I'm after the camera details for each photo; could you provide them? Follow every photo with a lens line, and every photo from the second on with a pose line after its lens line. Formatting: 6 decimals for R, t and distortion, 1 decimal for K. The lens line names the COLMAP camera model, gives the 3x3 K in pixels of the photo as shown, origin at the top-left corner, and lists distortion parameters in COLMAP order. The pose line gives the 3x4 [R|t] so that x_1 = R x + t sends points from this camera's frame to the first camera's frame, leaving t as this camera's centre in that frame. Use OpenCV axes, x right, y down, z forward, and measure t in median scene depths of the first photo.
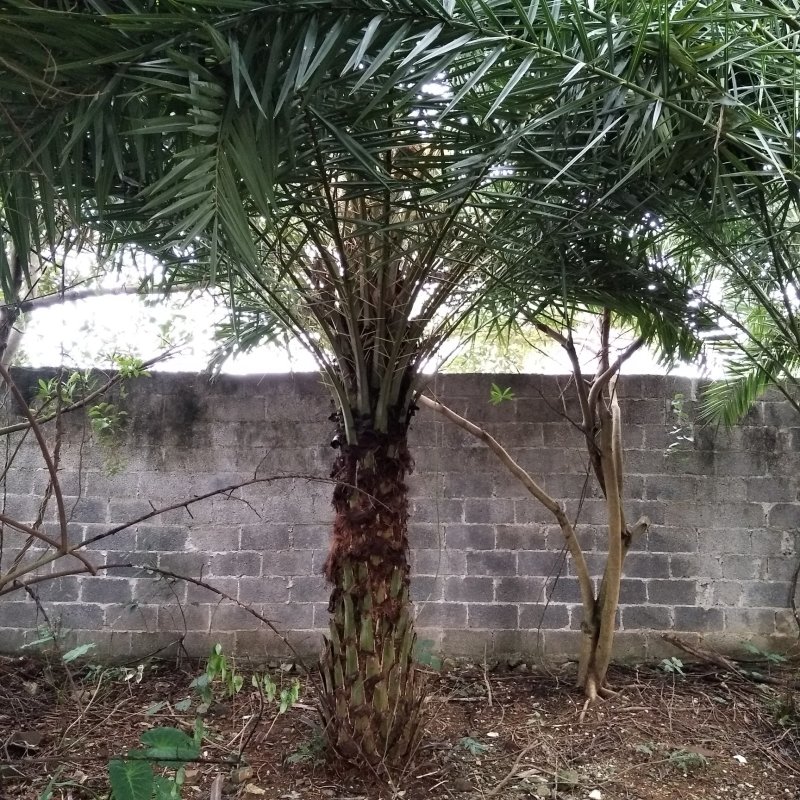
lens RADIAL K [[808.3, 0, 400.0], [0, 808.3, 400.0], [0, 0, 1]] dist [0.099349, -0.144657]
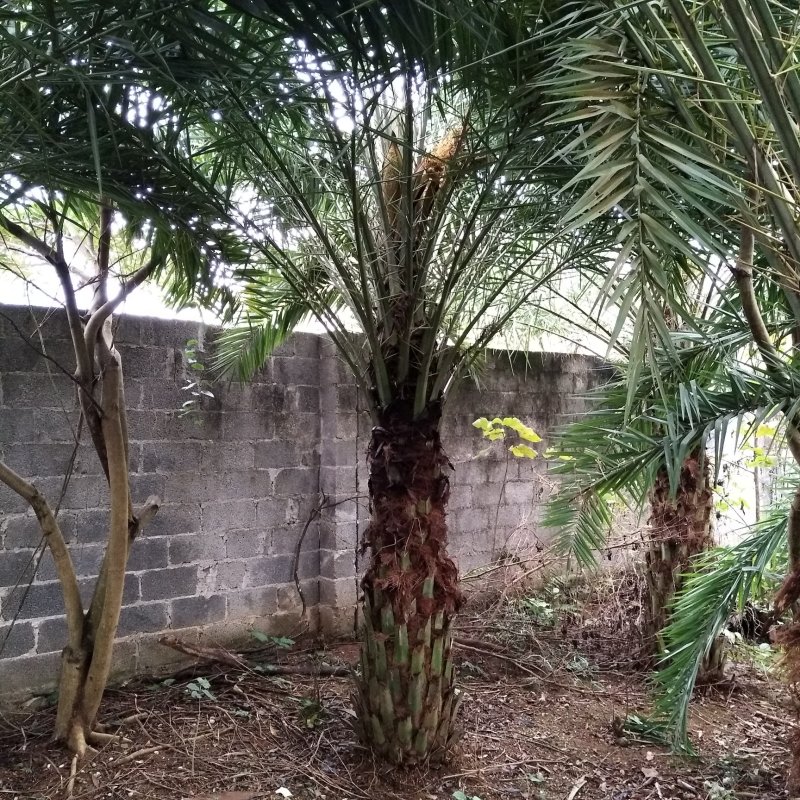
lens RADIAL K [[808.3, 0, 400.0], [0, 808.3, 400.0], [0, 0, 1]] dist [0.099349, -0.144657]
pose [[0.780859, 0.008073, 0.624655, -0.000015], [-0.034161, 0.998972, 0.029793, 0.019306], [-0.623773, -0.044603, 0.780332, 0.226987]]
